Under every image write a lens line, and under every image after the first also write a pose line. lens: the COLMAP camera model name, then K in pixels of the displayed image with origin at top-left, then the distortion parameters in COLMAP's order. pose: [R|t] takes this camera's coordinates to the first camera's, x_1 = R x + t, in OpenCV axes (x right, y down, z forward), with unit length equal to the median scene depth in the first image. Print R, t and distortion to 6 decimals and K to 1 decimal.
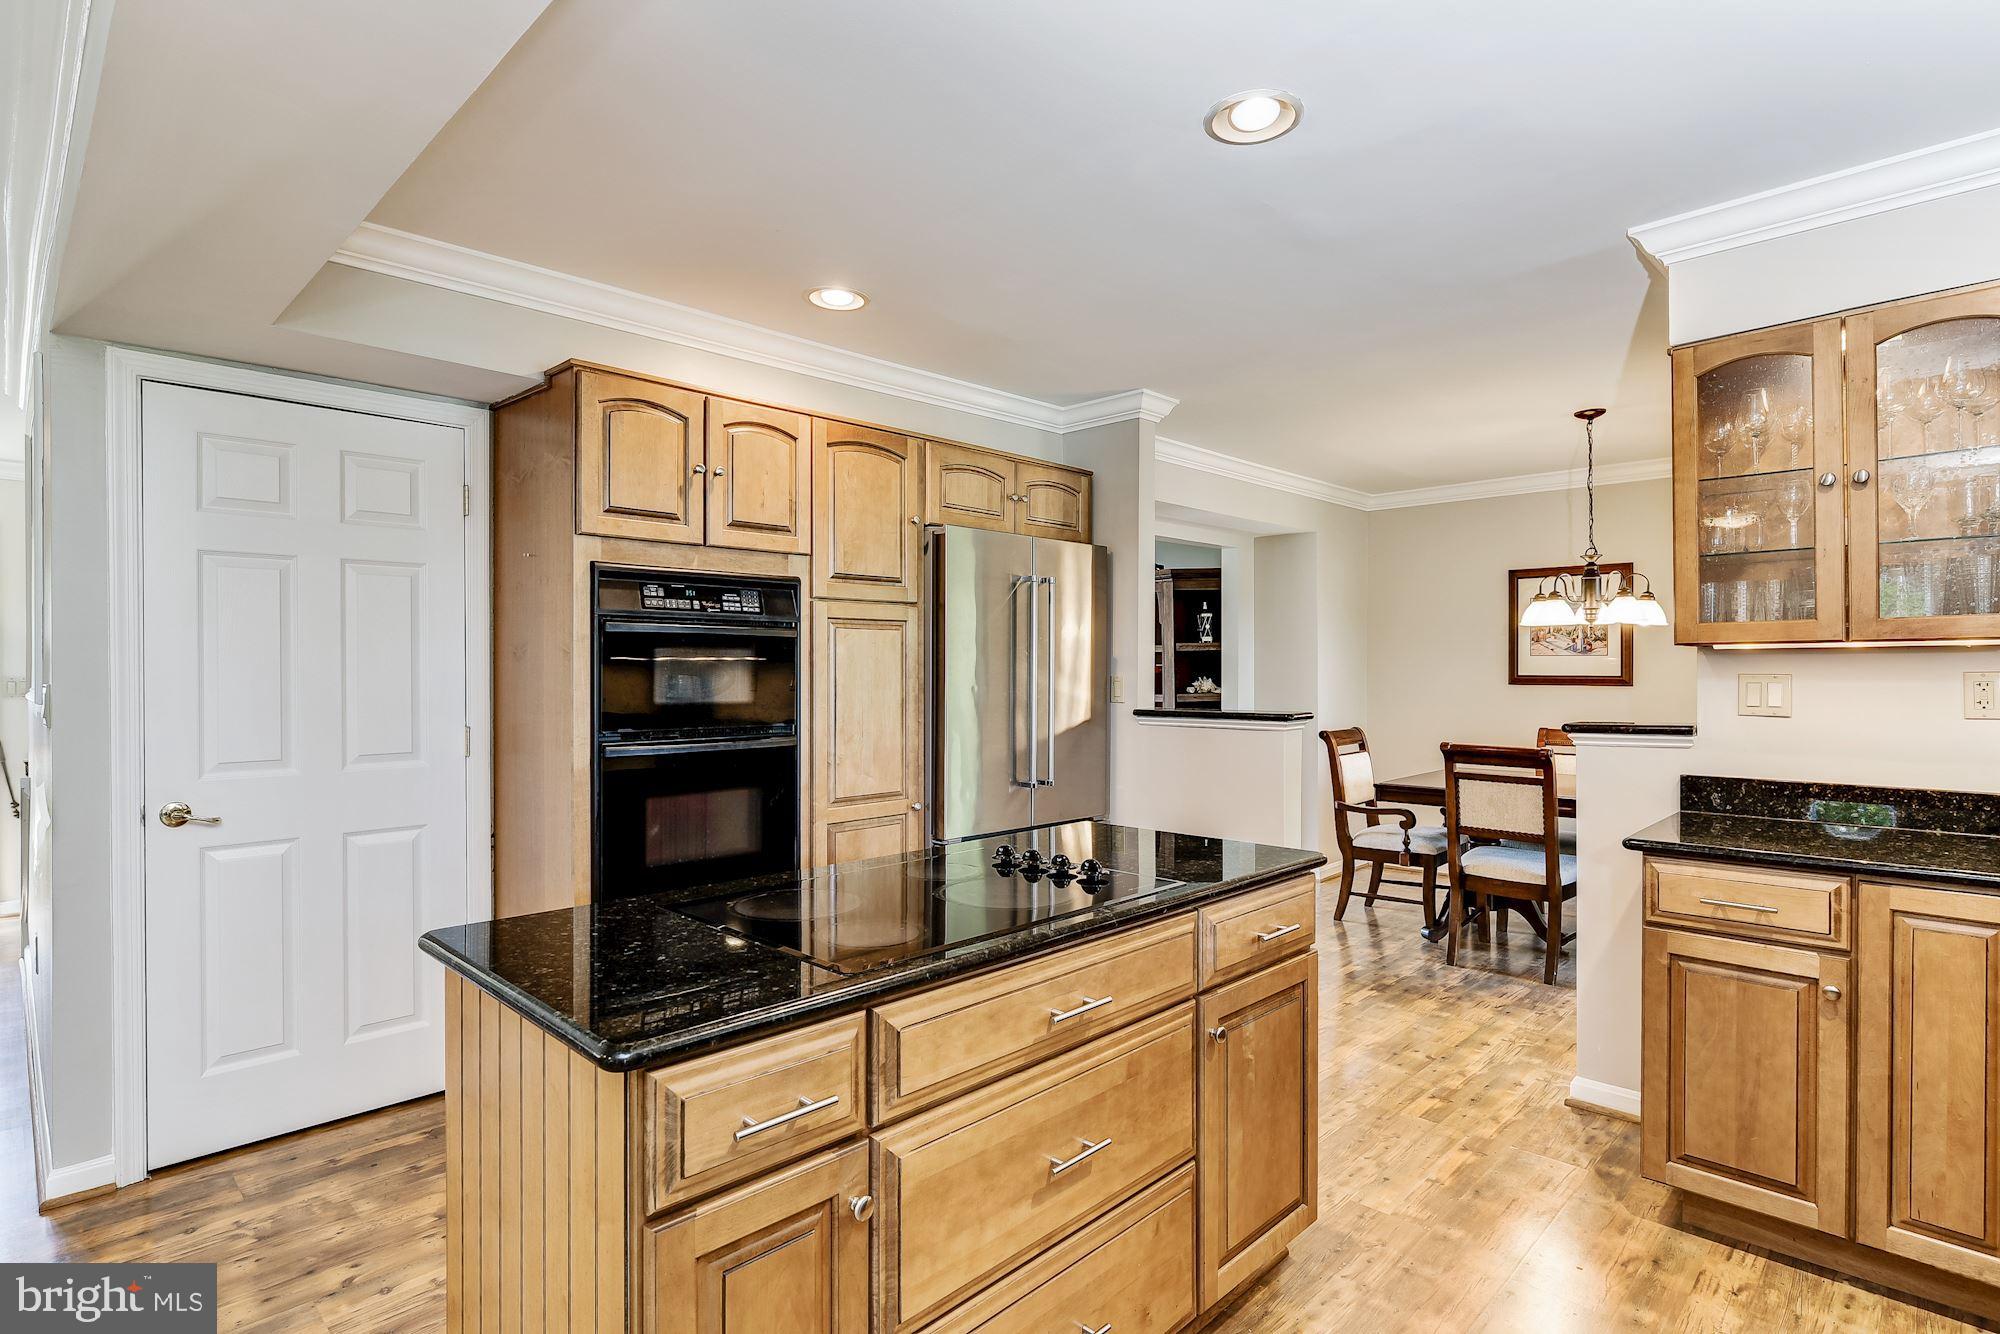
lens RADIAL K [[1021.2, 0, 996.3], [0, 1021.2, 653.1], [0, 0, 1]] dist [-0.022719, 0.012431]
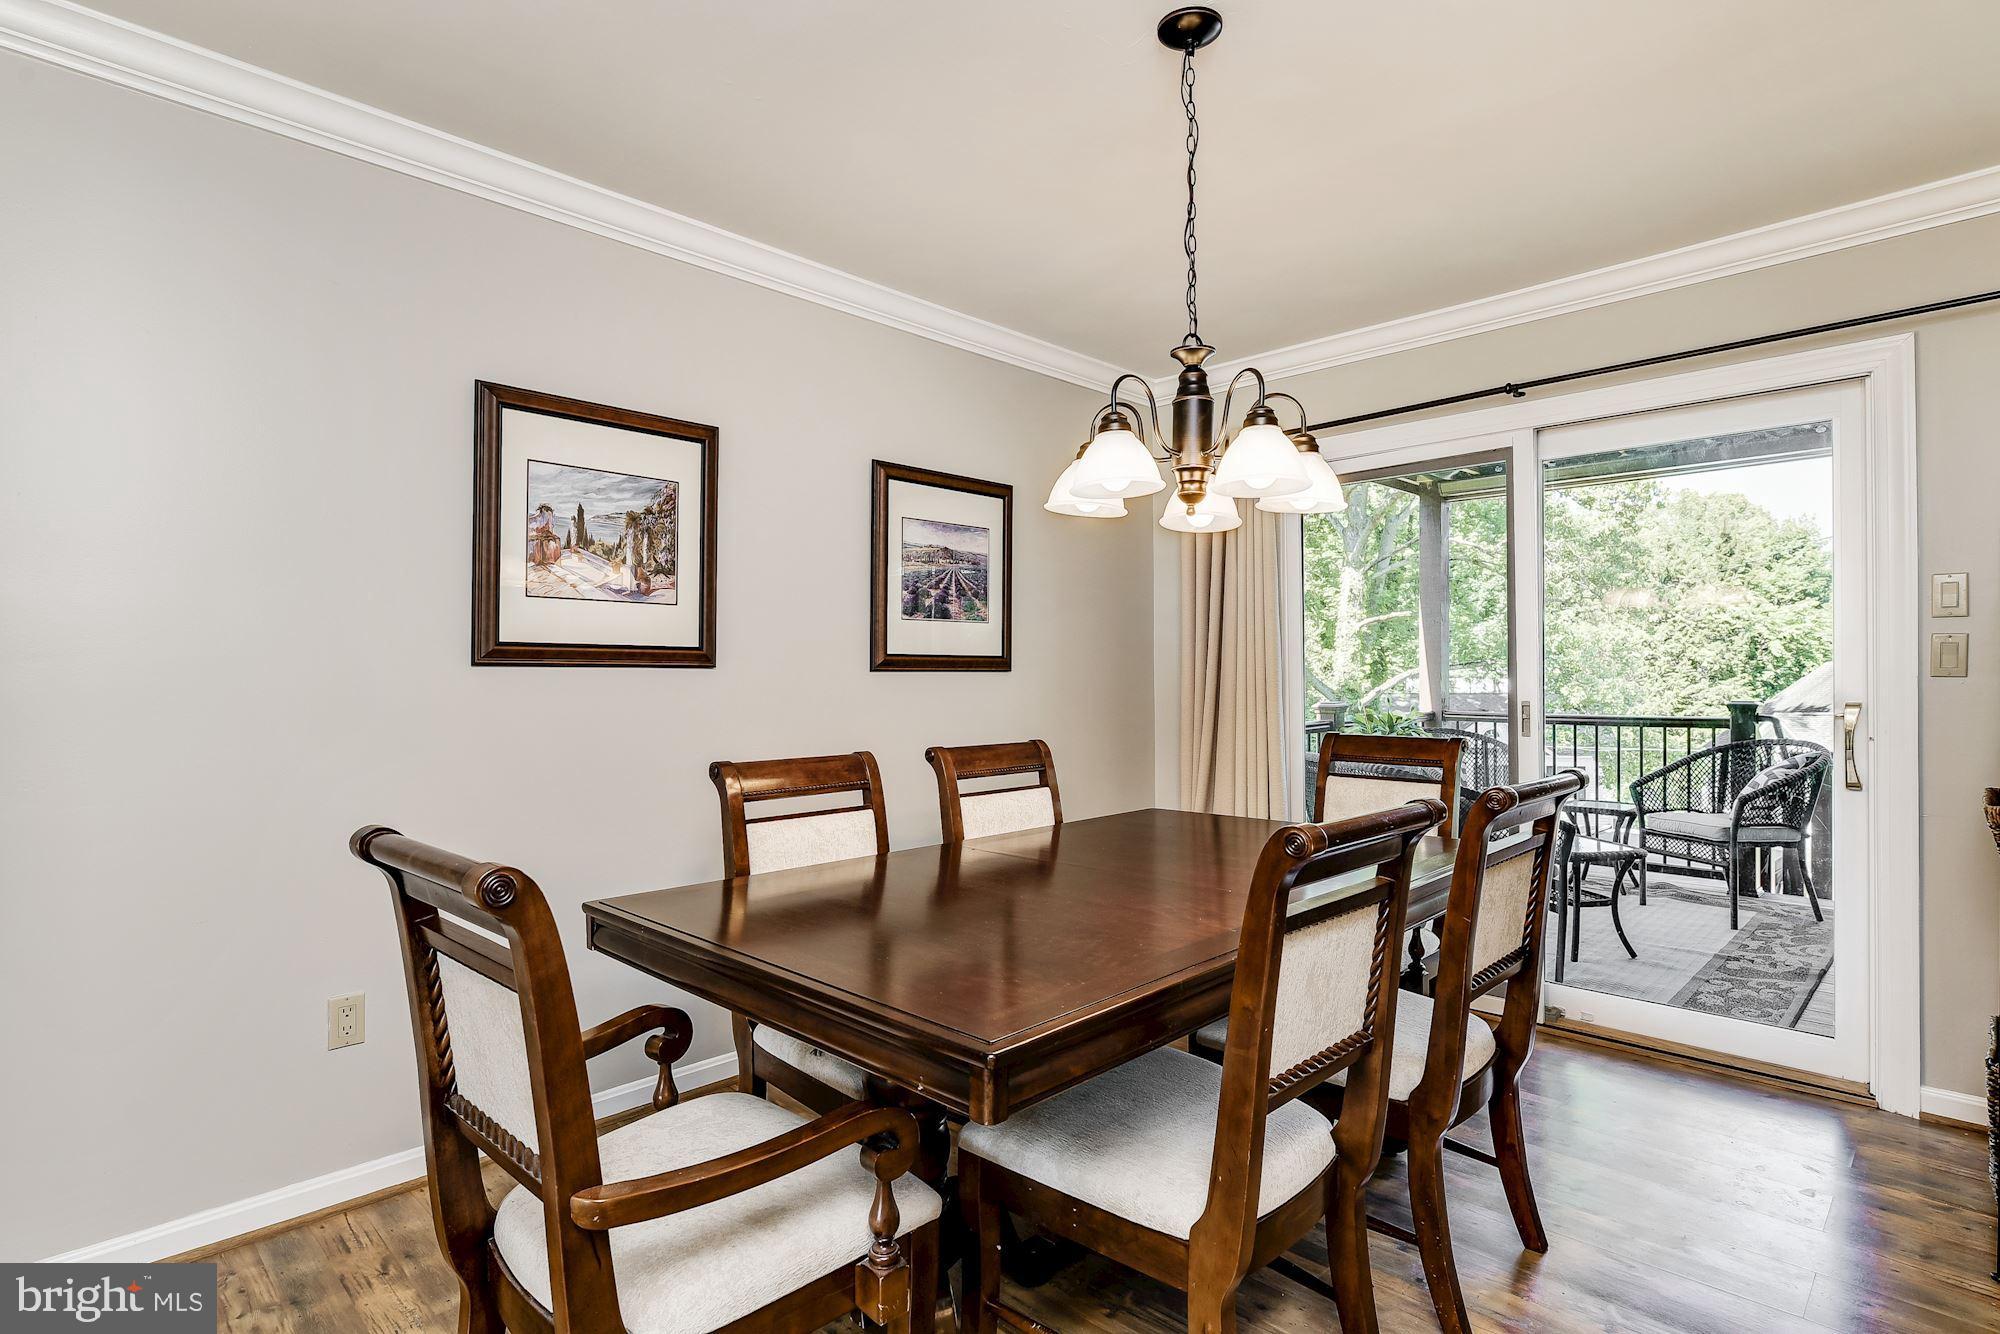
lens RADIAL K [[1021.2, 0, 981.1], [0, 1021.2, 659.0], [0, 0, 1]] dist [-0.022719, 0.012431]
pose [[0.011051, 0.020516, 0.999728, 0.110868], [-0.006191, 0.999772, -0.020449, 0.037586], [-0.999920, -0.005963, 0.011175, 0.838679]]
